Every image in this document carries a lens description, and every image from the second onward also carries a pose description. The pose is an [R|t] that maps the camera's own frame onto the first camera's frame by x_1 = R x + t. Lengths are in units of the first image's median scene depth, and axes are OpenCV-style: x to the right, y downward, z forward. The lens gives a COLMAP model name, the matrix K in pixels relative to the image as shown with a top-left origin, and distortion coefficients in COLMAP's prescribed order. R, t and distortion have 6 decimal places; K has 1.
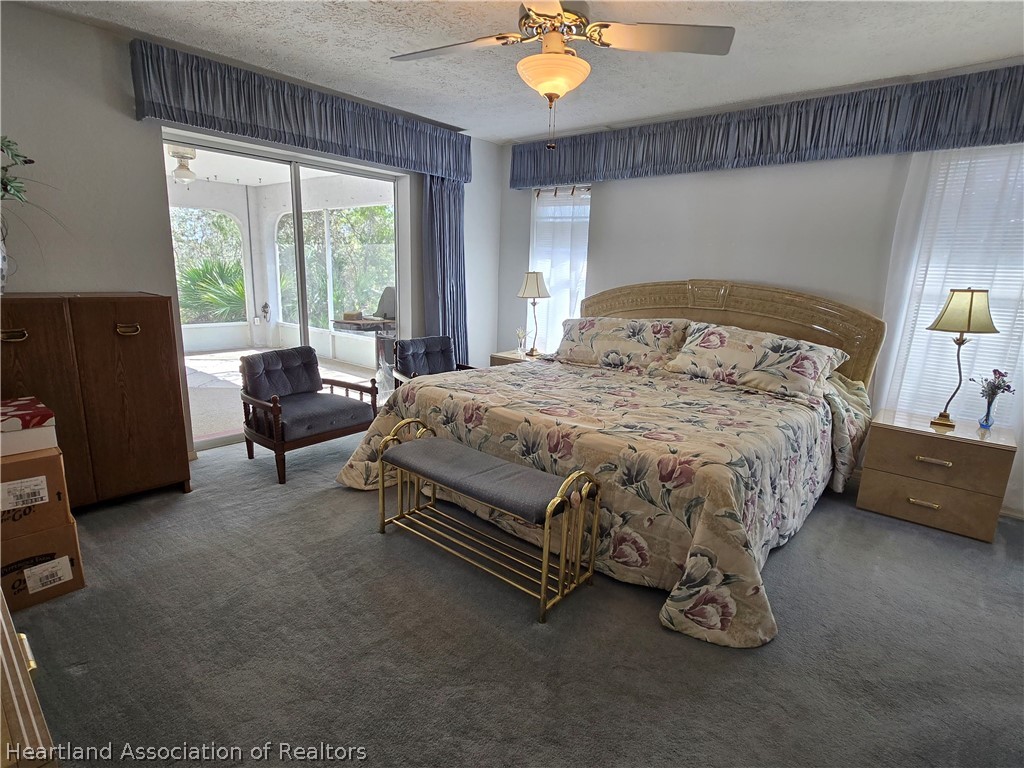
lens RADIAL K [[528.4, 0, 516.4], [0, 528.4, 389.4], [0, 0, 1]] dist [-0.010720, -0.001124]
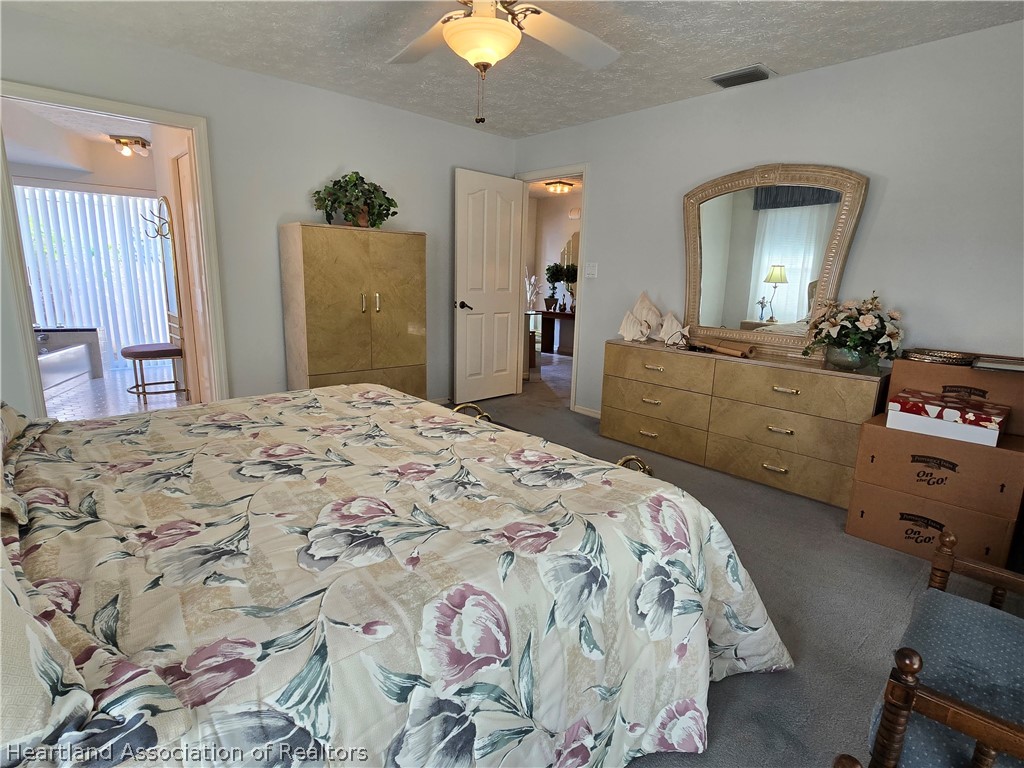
lens RADIAL K [[528.4, 0, 516.4], [0, 528.4, 389.4], [0, 0, 1]] dist [-0.010720, -0.001124]
pose [[-0.990779, -0.089036, 0.102121, -0.099488], [-0.037421, 0.904262, 0.425335, -0.309181], [-0.130214, 0.417592, -0.899256, 1.480656]]
